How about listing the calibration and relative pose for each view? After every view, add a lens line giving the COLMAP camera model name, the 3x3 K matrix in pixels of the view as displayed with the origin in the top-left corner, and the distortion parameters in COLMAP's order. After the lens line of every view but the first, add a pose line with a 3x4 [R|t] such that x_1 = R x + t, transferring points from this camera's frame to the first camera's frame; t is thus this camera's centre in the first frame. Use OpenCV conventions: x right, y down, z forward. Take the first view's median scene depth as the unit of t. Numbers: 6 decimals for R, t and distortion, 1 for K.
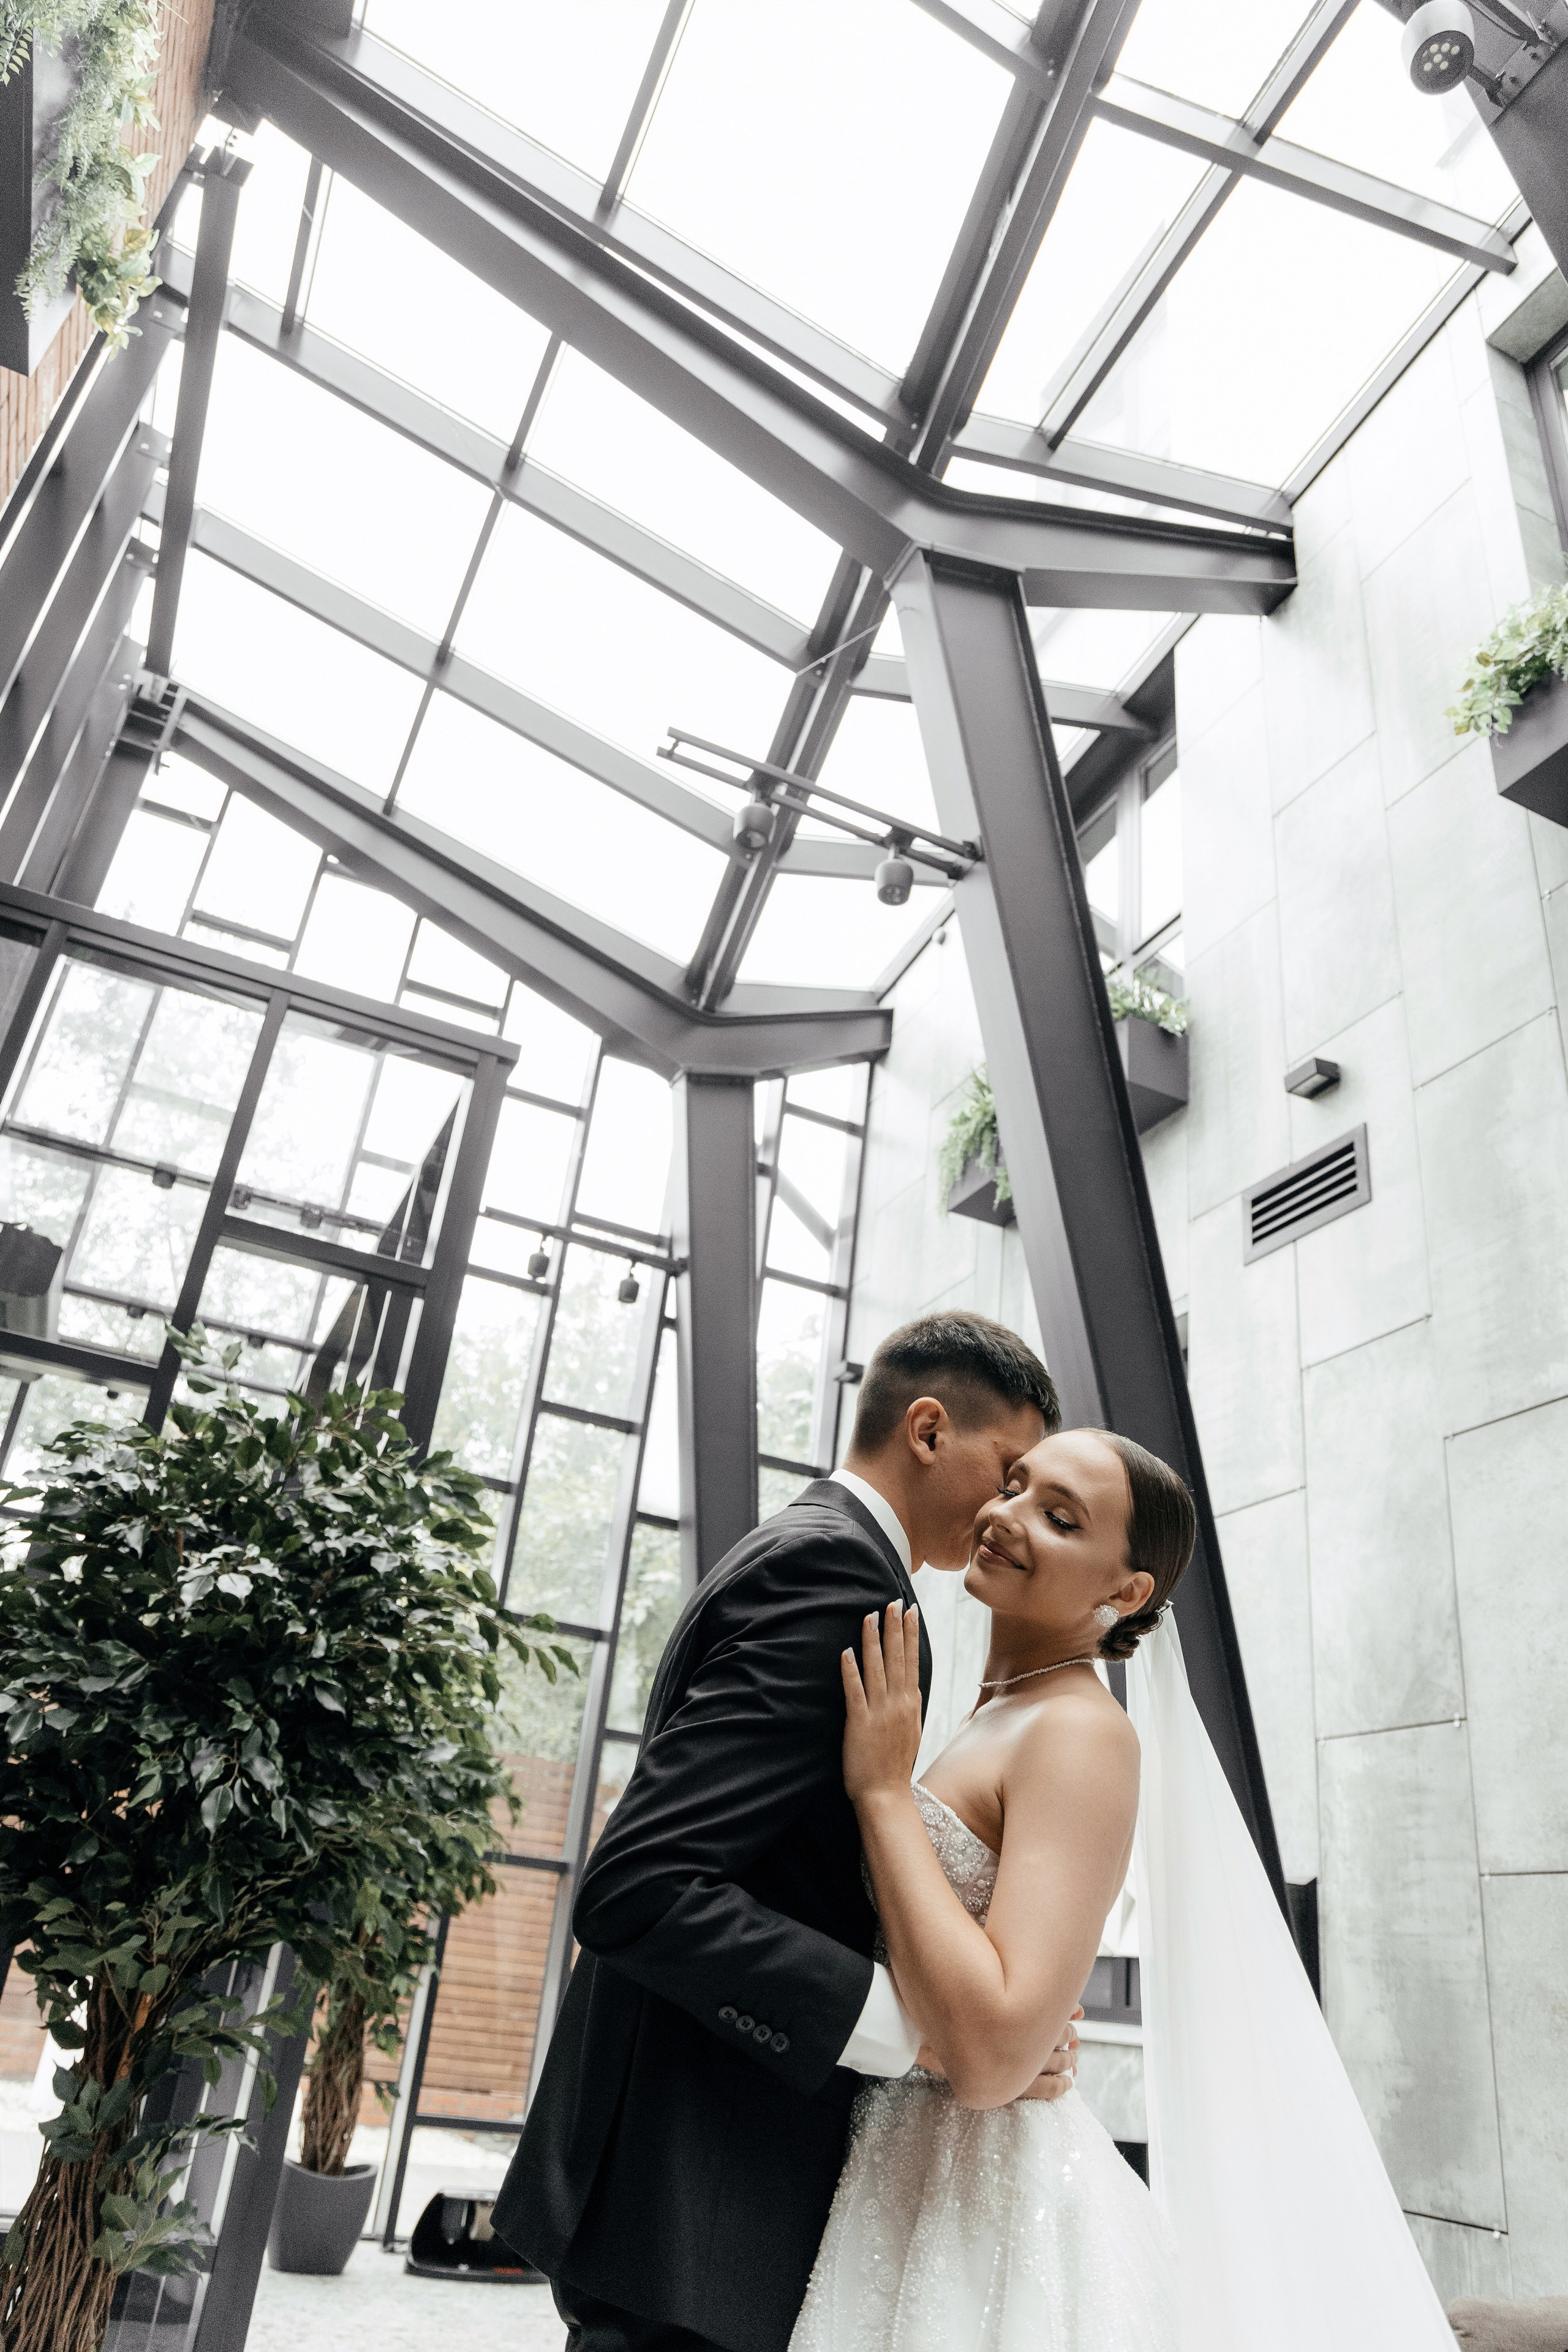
lens RADIAL K [[1638.8, 0, 794.9], [0, 1638.8, 1151.5], [0, 0, 1]] dist [-0.097950, 0.066093]
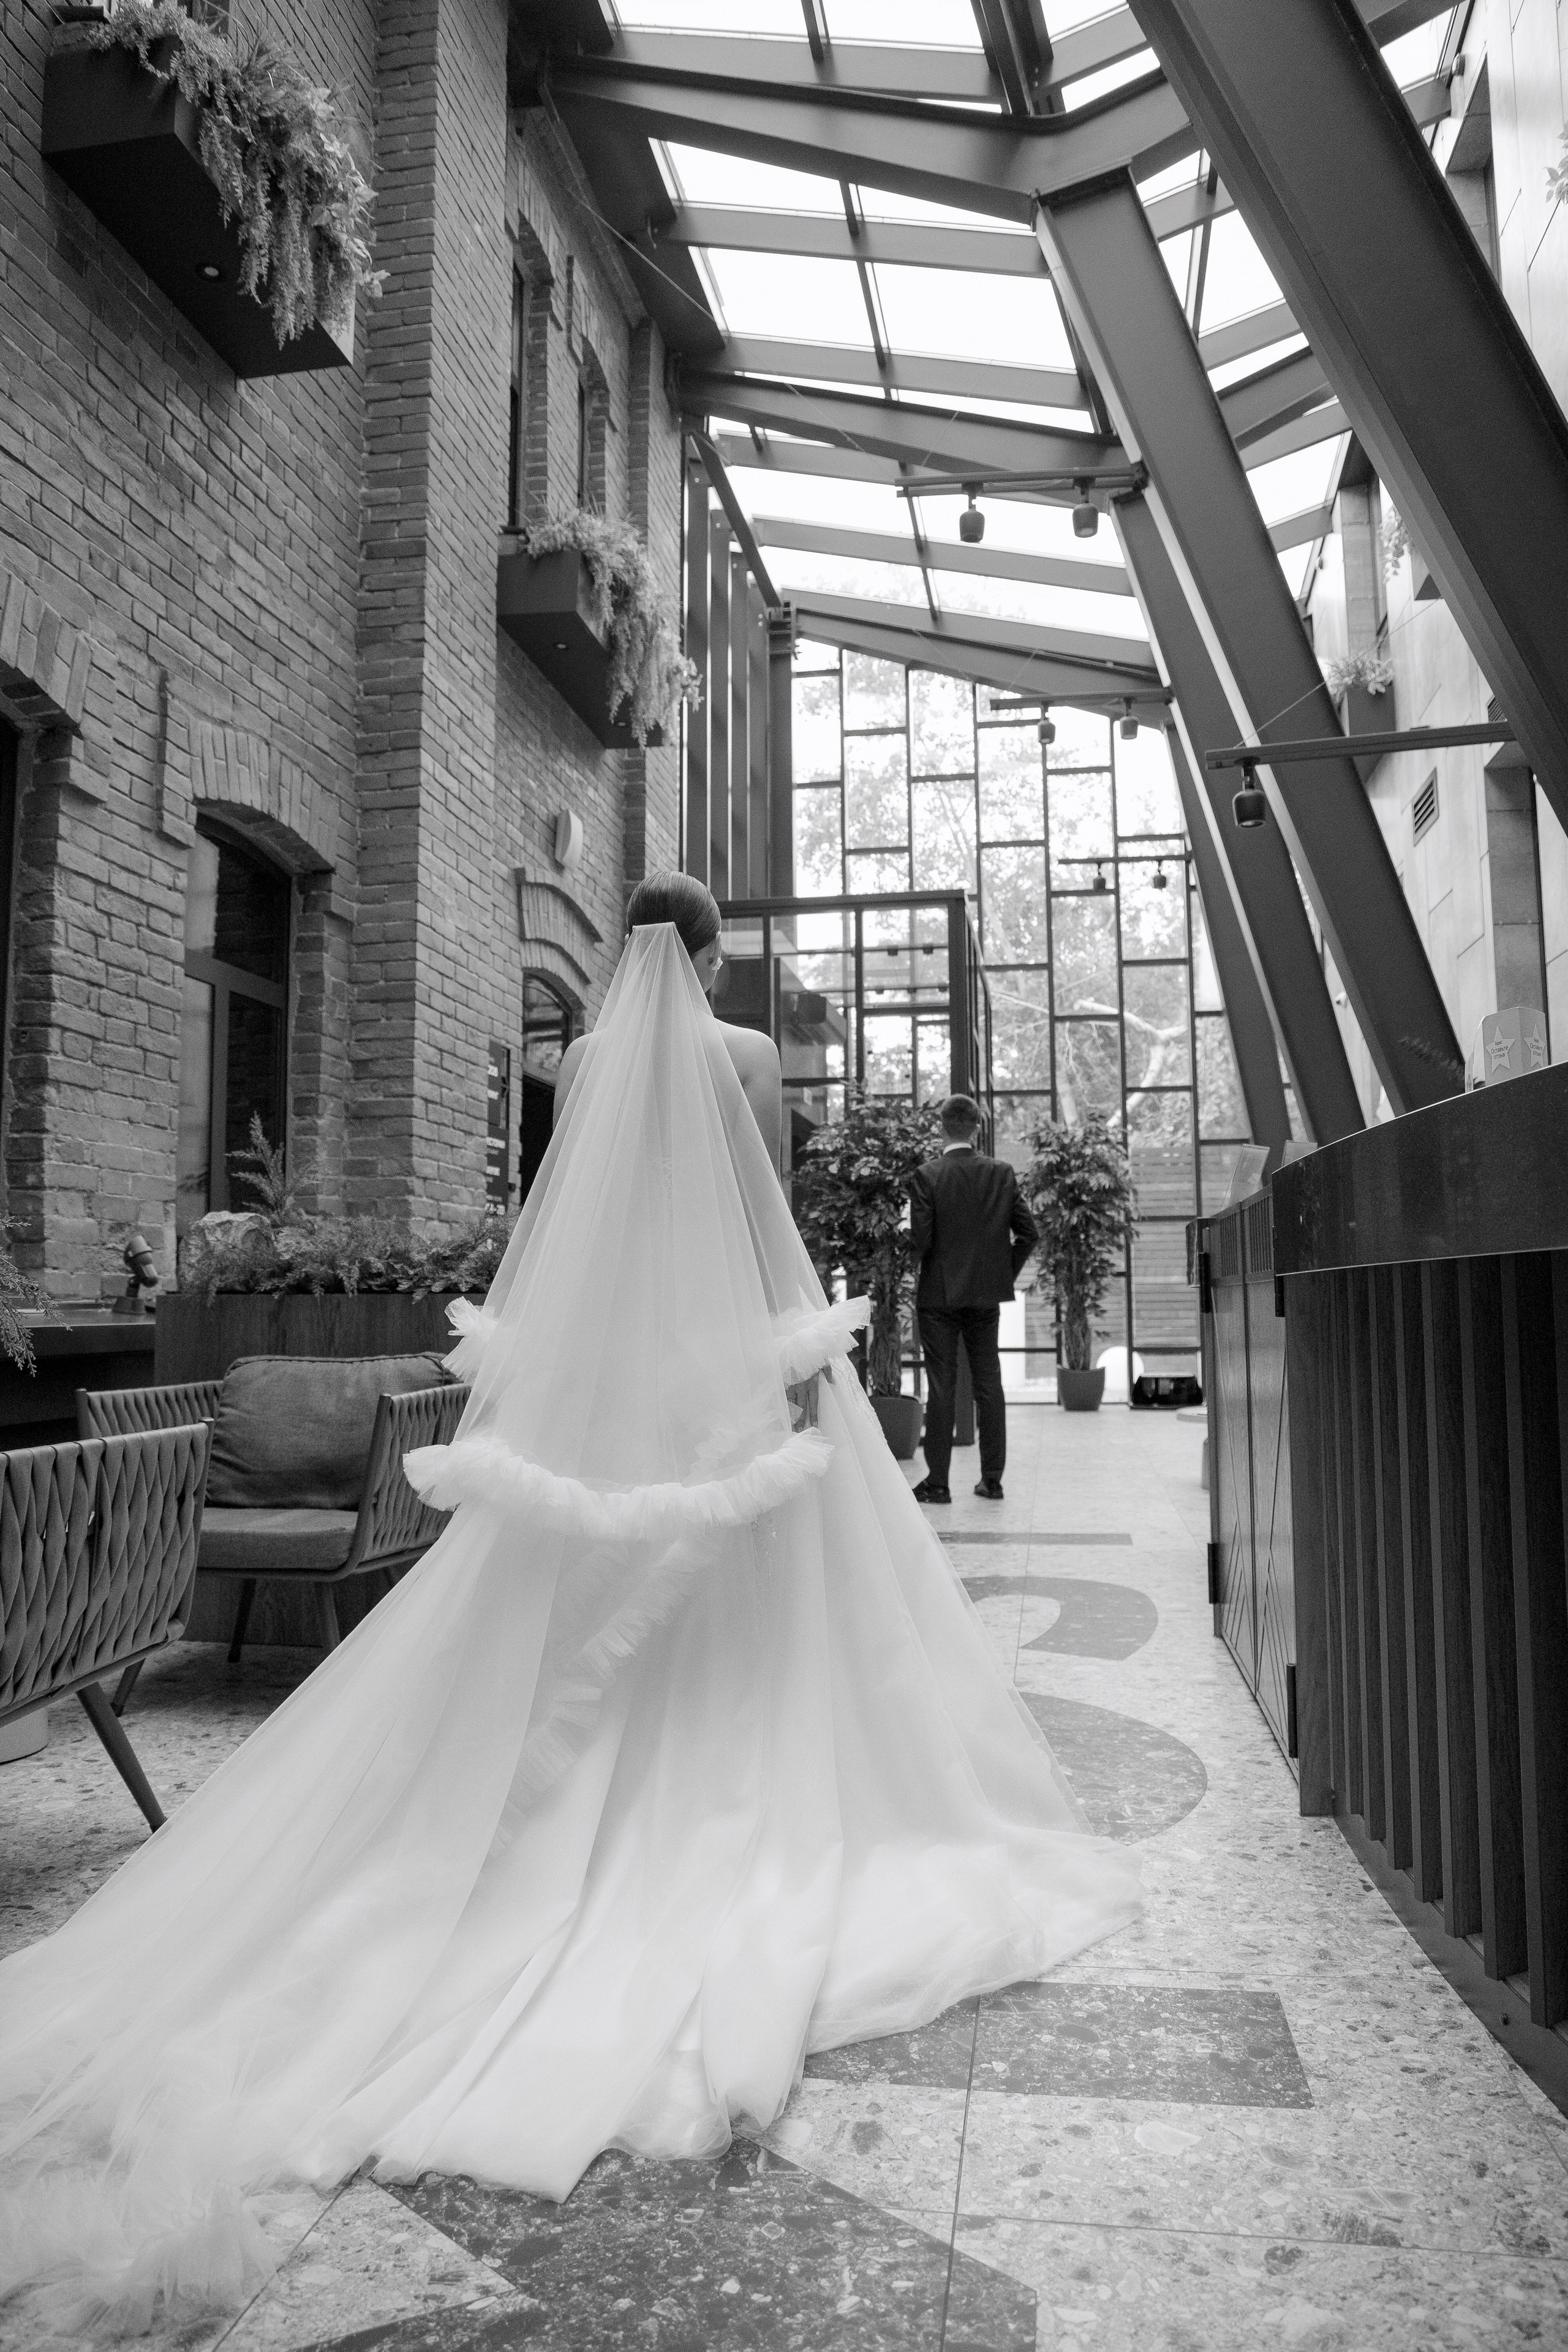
lens RADIAL K [[1638.8, 0, 794.9], [0, 1638.8, 1151.5], [0, 0, 1]] dist [-0.097950, 0.066093]
pose [[0.826714, -0.164535, -0.538026, 0.730454], [0.347490, 0.901411, 0.258279, -0.371048], [0.442487, -0.400482, 0.802384, -0.949284]]
